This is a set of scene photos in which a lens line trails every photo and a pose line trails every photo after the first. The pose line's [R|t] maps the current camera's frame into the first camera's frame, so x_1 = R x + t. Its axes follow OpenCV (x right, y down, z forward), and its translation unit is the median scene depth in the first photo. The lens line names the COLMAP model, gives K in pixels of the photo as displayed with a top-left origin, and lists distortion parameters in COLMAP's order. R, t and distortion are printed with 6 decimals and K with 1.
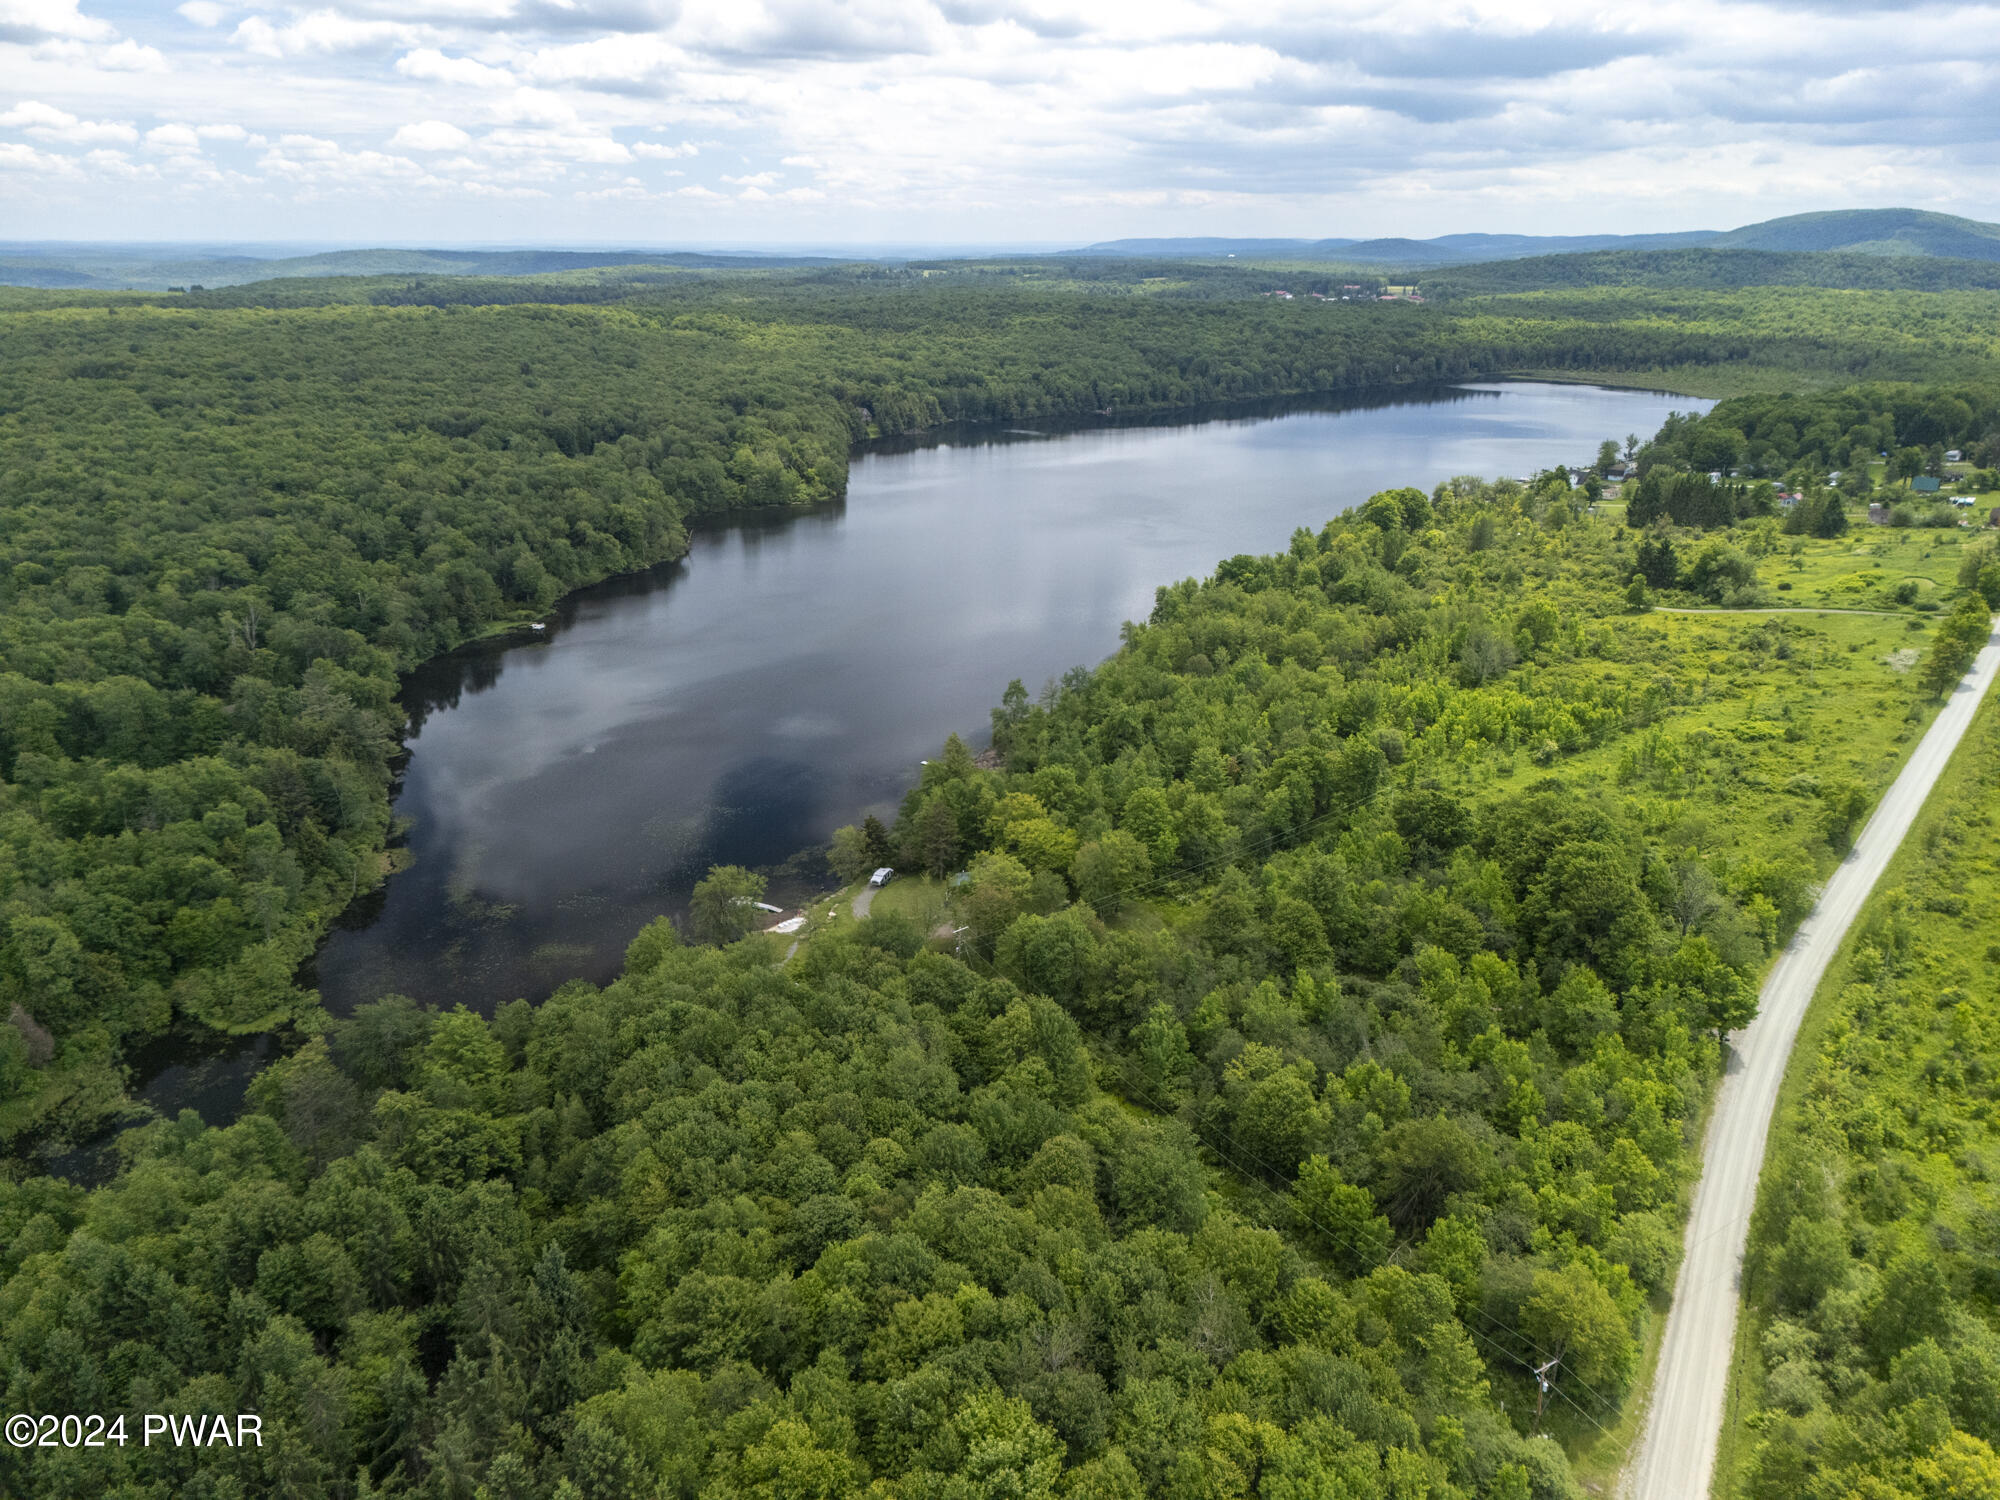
lens RADIAL K [[1463.3, 0, 1000.0], [0, 1463.3, 750.0], [0, 0, 1]] dist [0.063739, -0.067208]
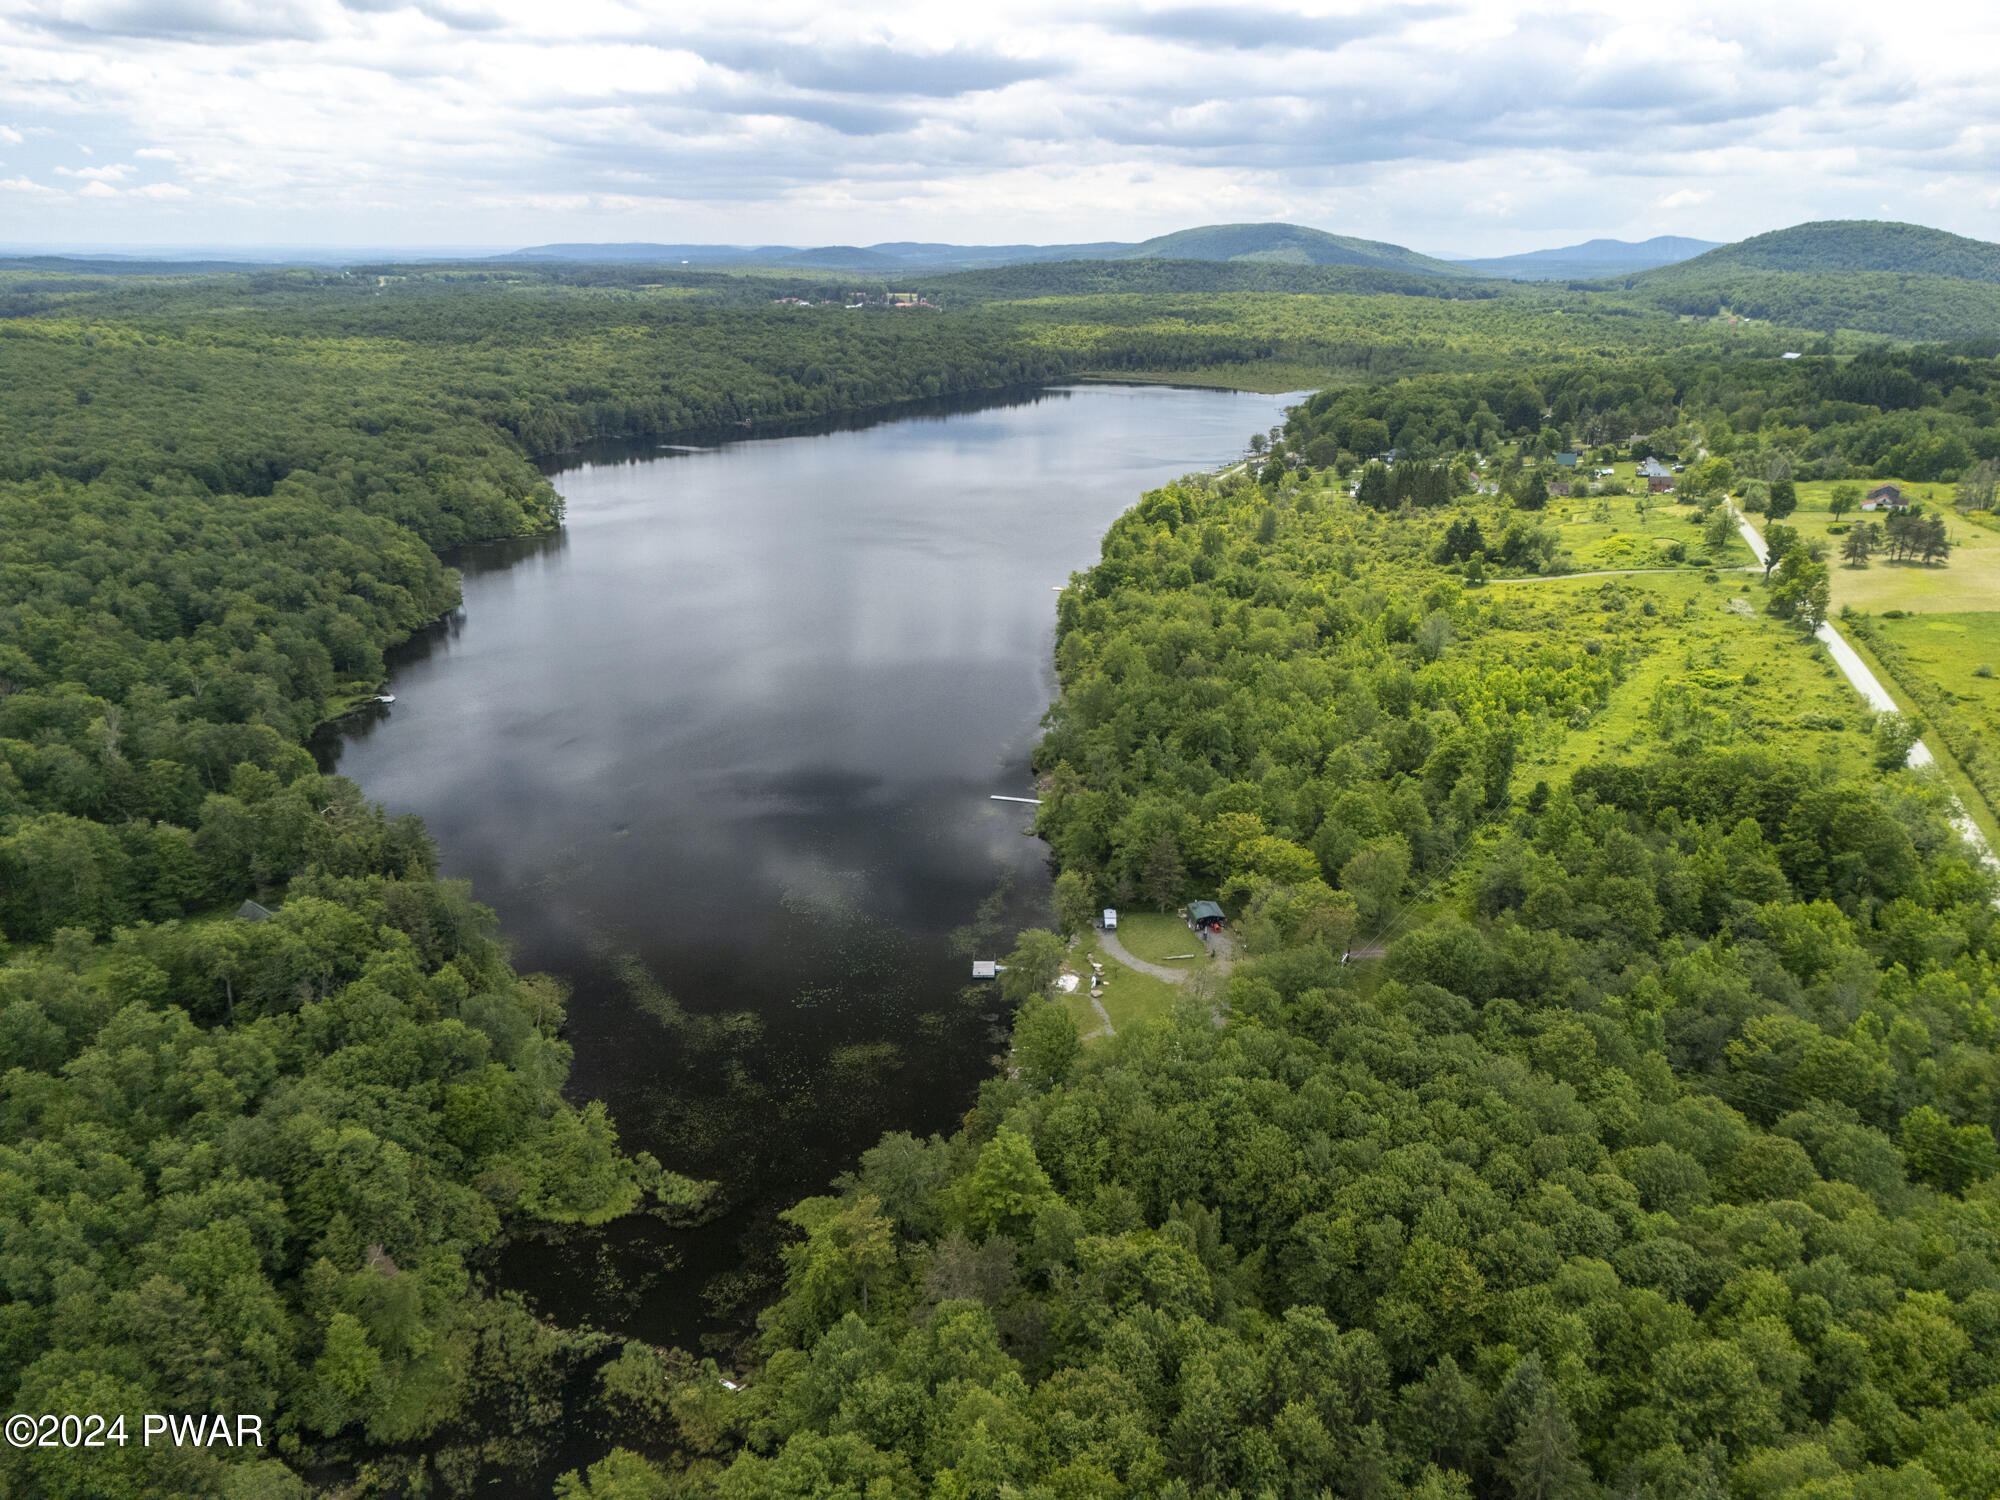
lens RADIAL K [[1461.0, 0, 1000.0], [0, 1461.0, 750.0], [0, 0, 1]] dist [0.062399, -0.052795]
pose [[0.934766, -0.112885, 0.336854, -0.123637], [0.114090, 0.993337, 0.016283, -0.012506], [-0.336447, 0.023211, 0.941416, 0.034618]]
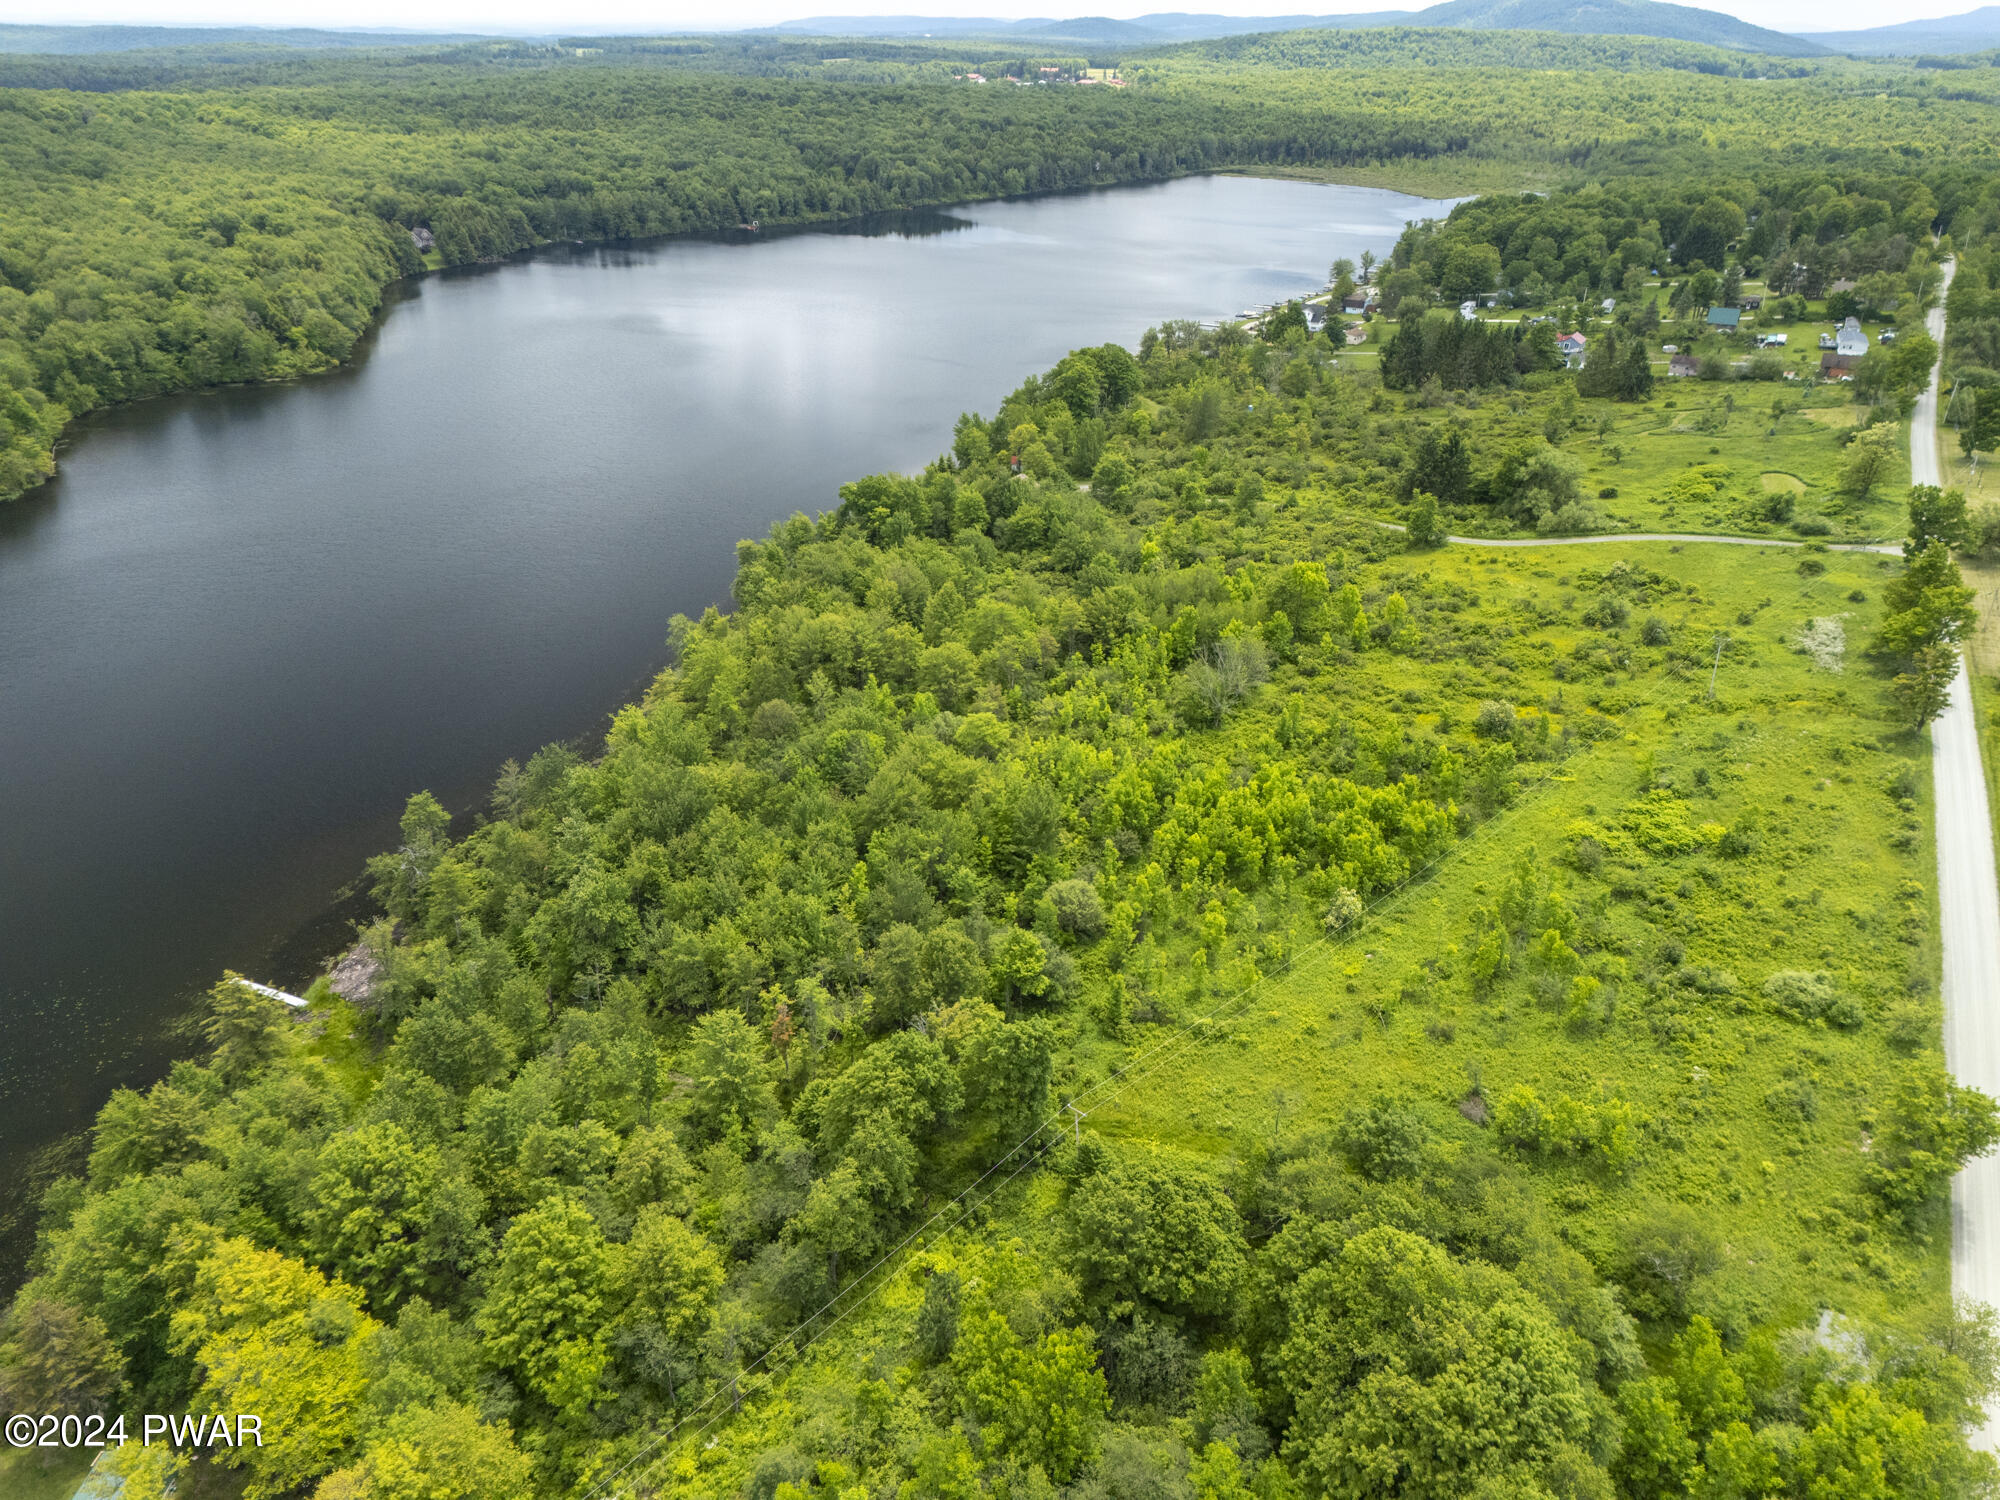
lens RADIAL K [[1461.0, 0, 1000.0], [0, 1461.0, 750.0], [0, 0, 1]] dist [0.062399, -0.052795]
pose [[0.982150, -0.081168, 0.169688, 0.045799], [0.059135, 0.989605, 0.131091, -0.043315], [-0.178564, -0.118717, 0.976740, 0.146494]]
